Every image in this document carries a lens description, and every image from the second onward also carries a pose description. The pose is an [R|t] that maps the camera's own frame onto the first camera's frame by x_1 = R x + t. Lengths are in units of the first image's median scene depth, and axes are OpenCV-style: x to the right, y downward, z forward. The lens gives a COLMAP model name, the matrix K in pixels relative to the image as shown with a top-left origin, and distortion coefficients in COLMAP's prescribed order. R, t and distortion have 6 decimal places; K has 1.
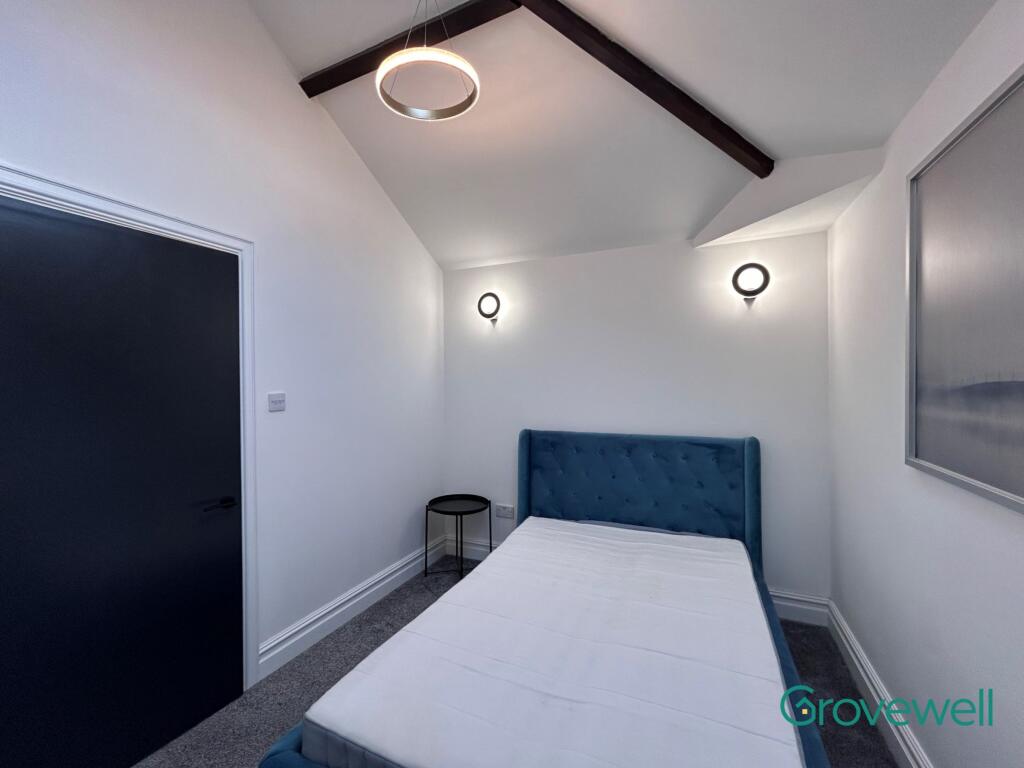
lens RADIAL K [[416.7, 0, 512.2], [0, 416.7, 382.3], [0, 0, 1]] dist [0.000448, 0.000482]
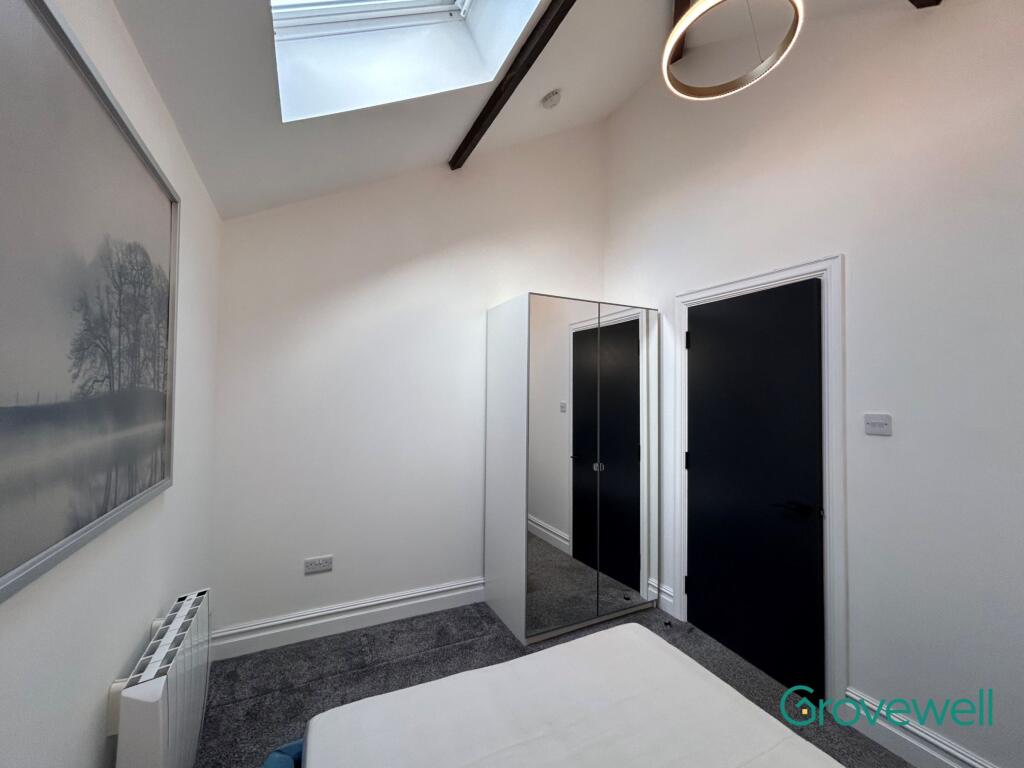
lens RADIAL K [[416.7, 0, 512.2], [0, 416.7, 382.3], [0, 0, 1]] dist [0.000448, 0.000482]
pose [[-0.639918, -0.017356, -0.768247, 0.573341], [-0.009646, 0.999848, -0.014554, -0.018925], [0.768383, -0.001903, -0.639988, 0.987932]]
